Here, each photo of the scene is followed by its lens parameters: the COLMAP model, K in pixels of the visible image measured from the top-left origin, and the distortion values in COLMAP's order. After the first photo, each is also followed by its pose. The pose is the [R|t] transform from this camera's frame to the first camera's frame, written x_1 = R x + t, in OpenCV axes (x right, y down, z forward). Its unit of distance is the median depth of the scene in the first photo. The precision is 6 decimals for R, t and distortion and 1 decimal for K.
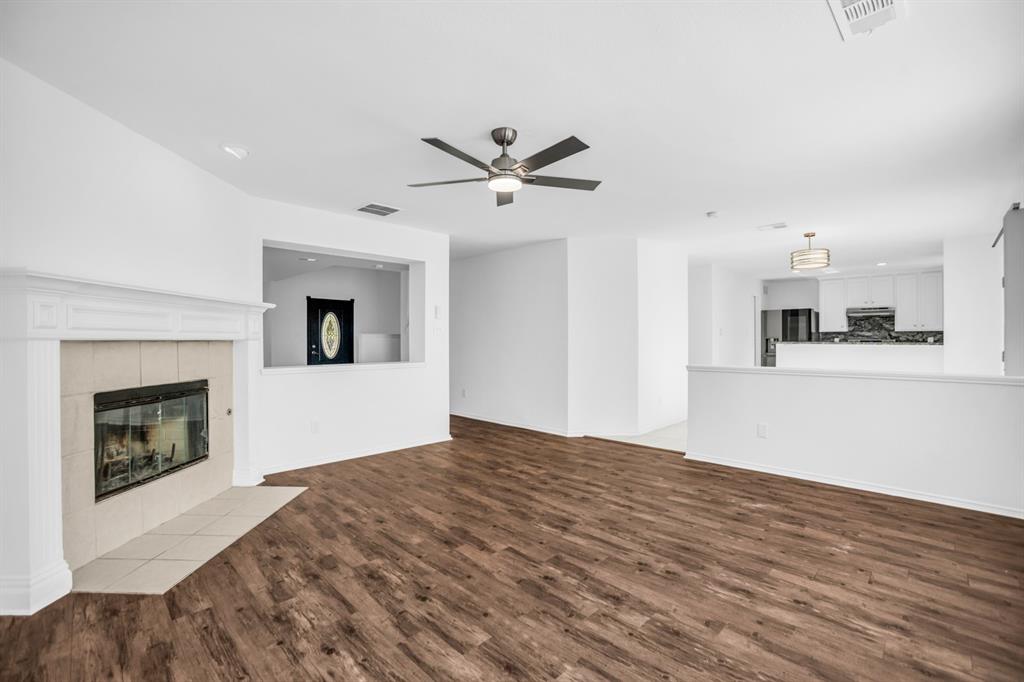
lens RADIAL K [[450.1, 0, 508.9], [0, 450.1, 336.4], [0, 0, 1]] dist [-0.033640, 0.004626]
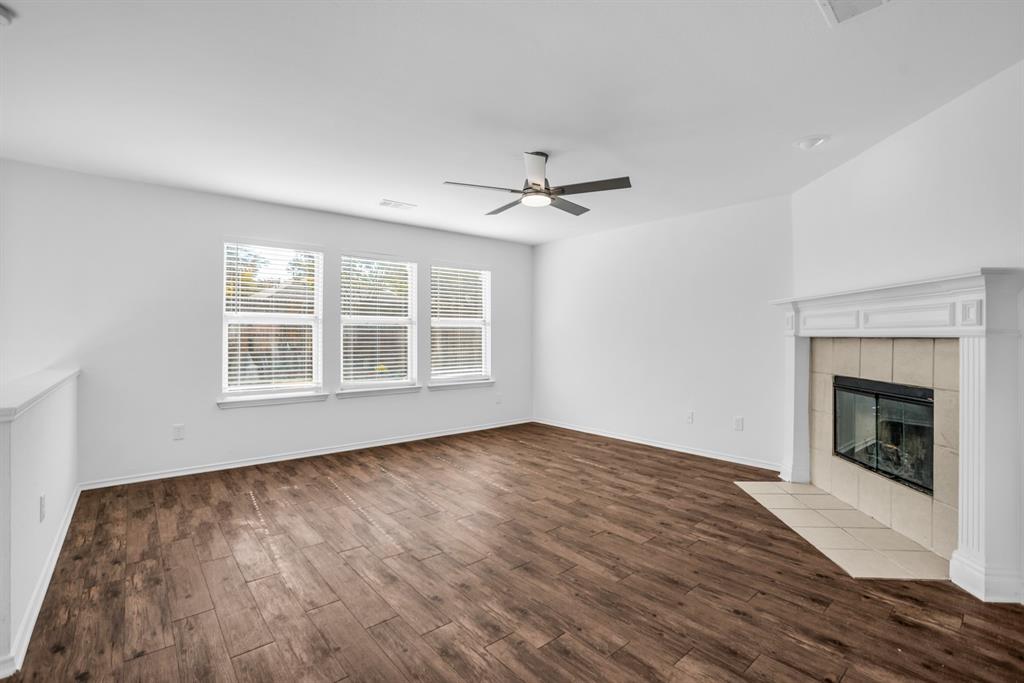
lens RADIAL K [[450.1, 0, 510.2], [0, 450.1, 338.0], [0, 0, 1]] dist [-0.033640, 0.004626]
pose [[-0.996798, -0.002391, 0.079919, -0.032301], [-0.002788, 0.999984, -0.004864, 0.017999], [-0.079906, -0.005071, -0.996789, 2.098131]]
